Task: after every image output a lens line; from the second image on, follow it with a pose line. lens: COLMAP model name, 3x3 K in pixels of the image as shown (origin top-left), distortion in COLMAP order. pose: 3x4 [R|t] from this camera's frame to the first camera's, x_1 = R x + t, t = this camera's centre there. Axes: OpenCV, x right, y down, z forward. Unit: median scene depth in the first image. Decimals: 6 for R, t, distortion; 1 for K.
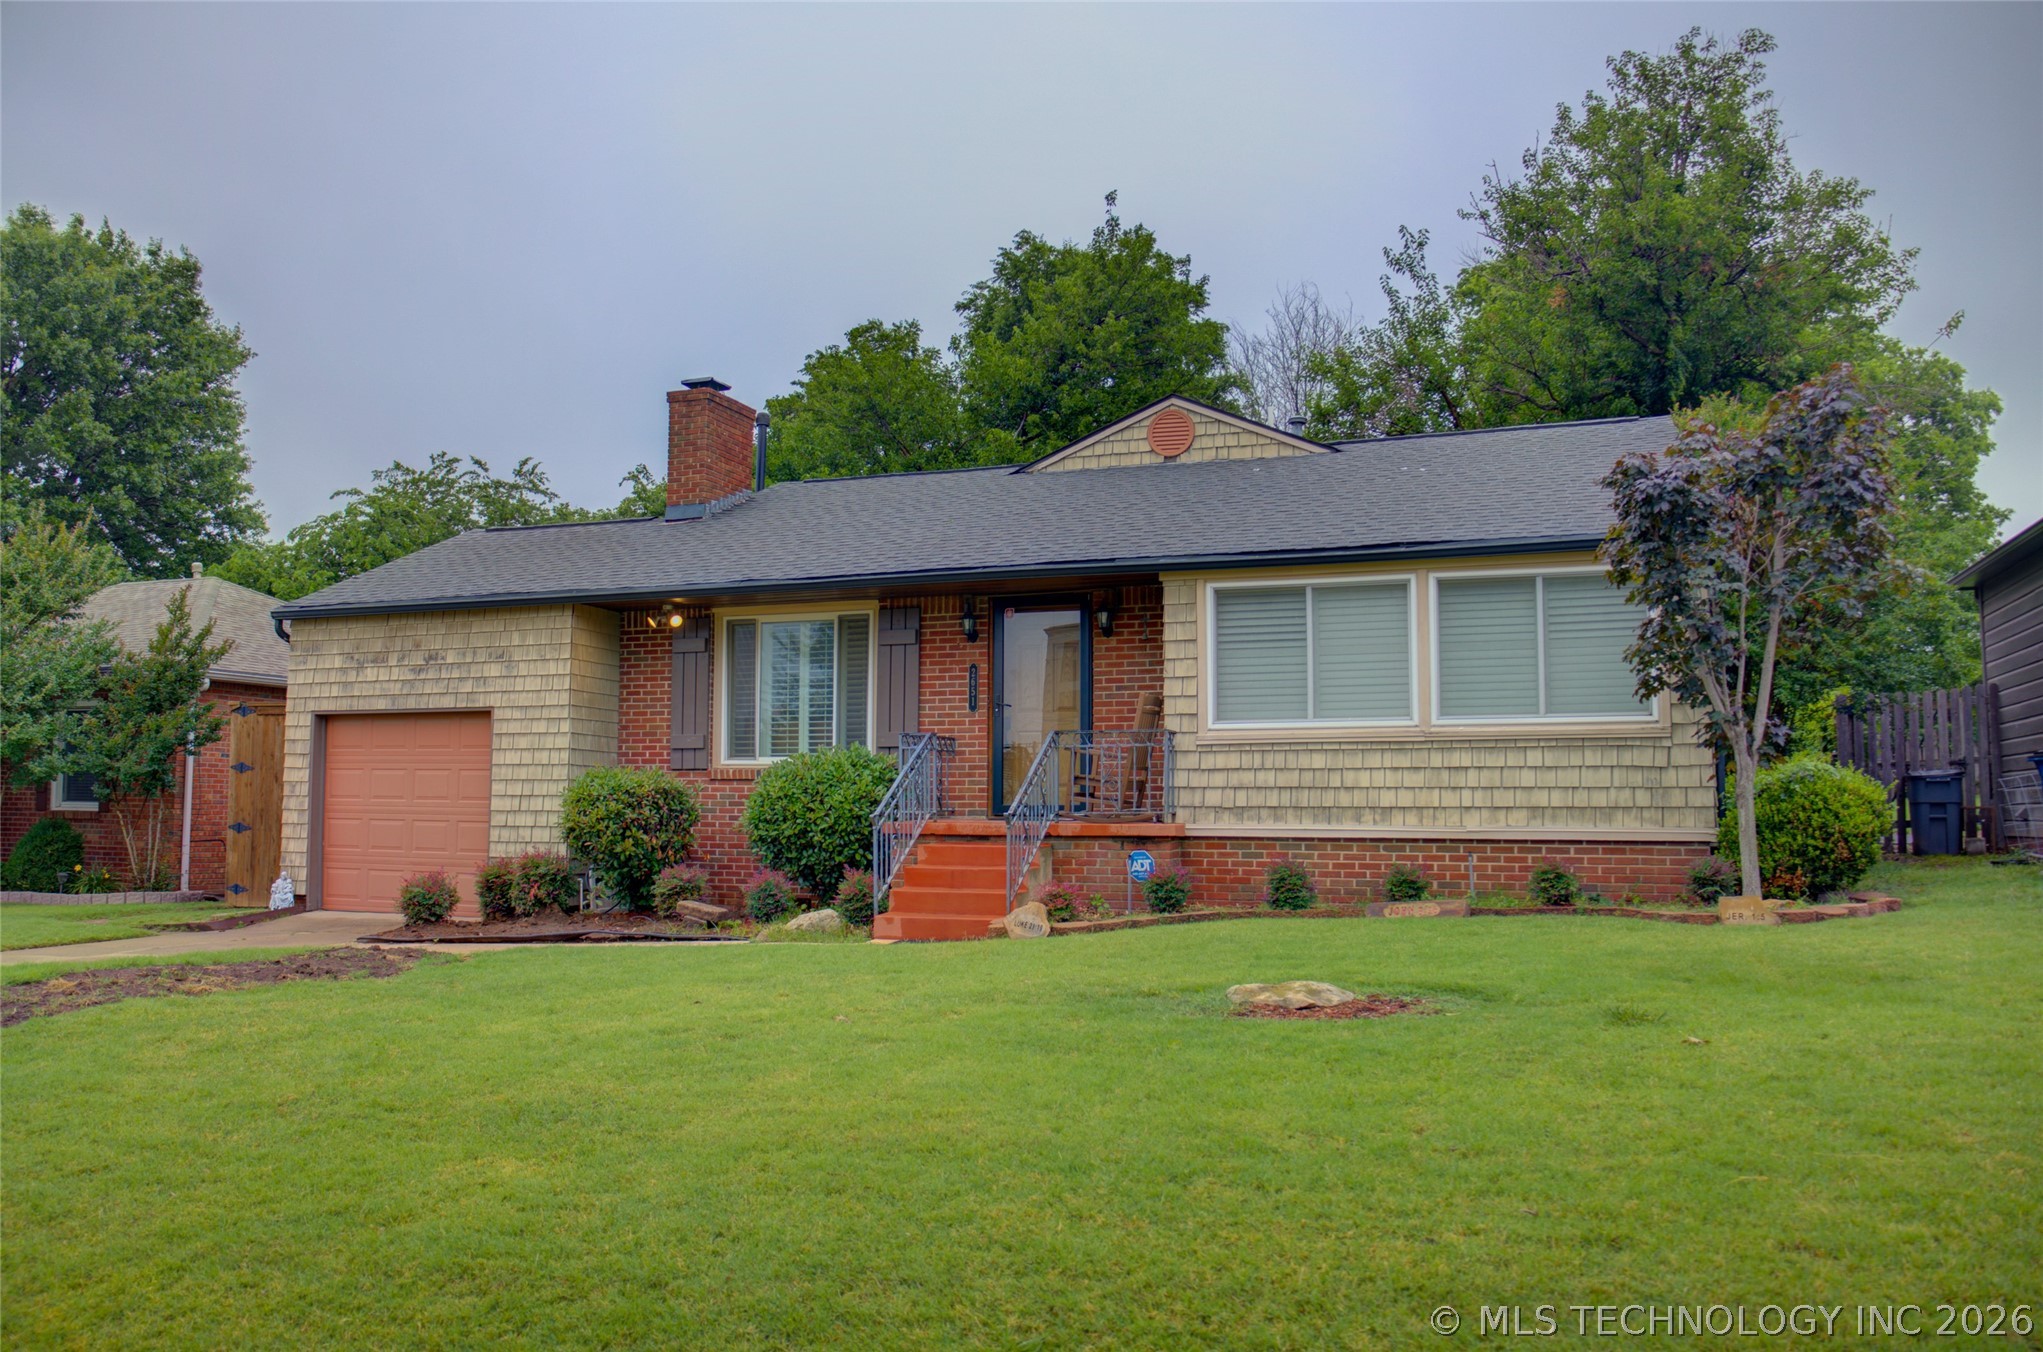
lens RADIAL K [[1674.7, 0, 1020.7], [0, 1674.7, 675.3], [0, 0, 1]] dist [-0.112611, 0.004854]
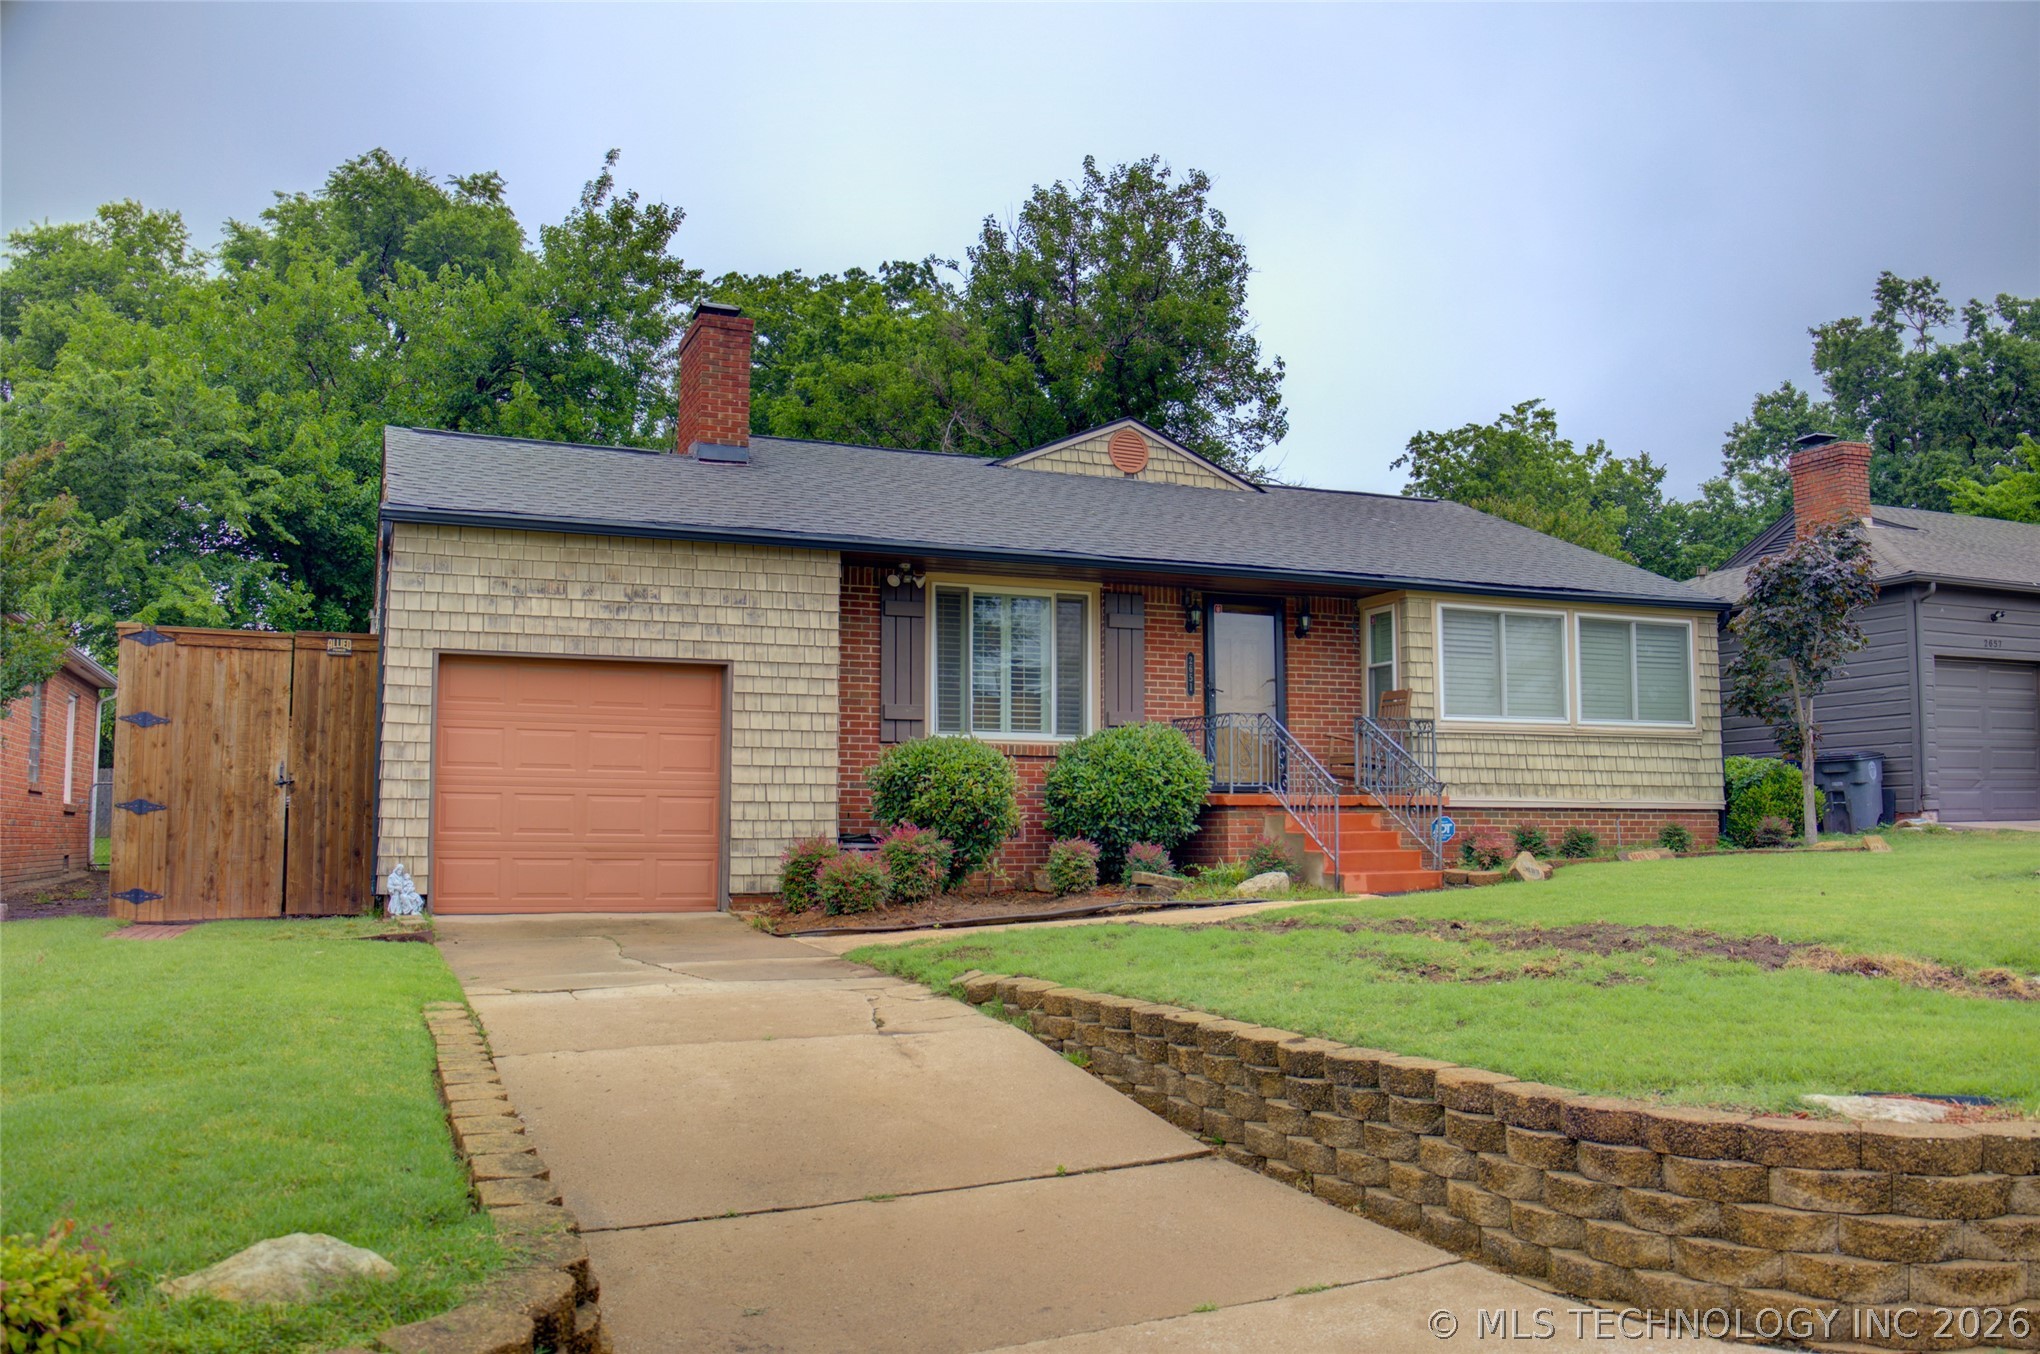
lens RADIAL K [[1748.2, 0, 1021.0], [0, 1748.2, 665.6], [0, 0, 1]] dist [-0.121608, -0.004173]
pose [[0.692126, 0.064959, 0.718848, -0.868133], [-0.053962, 0.997812, -0.038211, 0.048415], [-0.719757, -0.012344, 0.694117, 0.280893]]
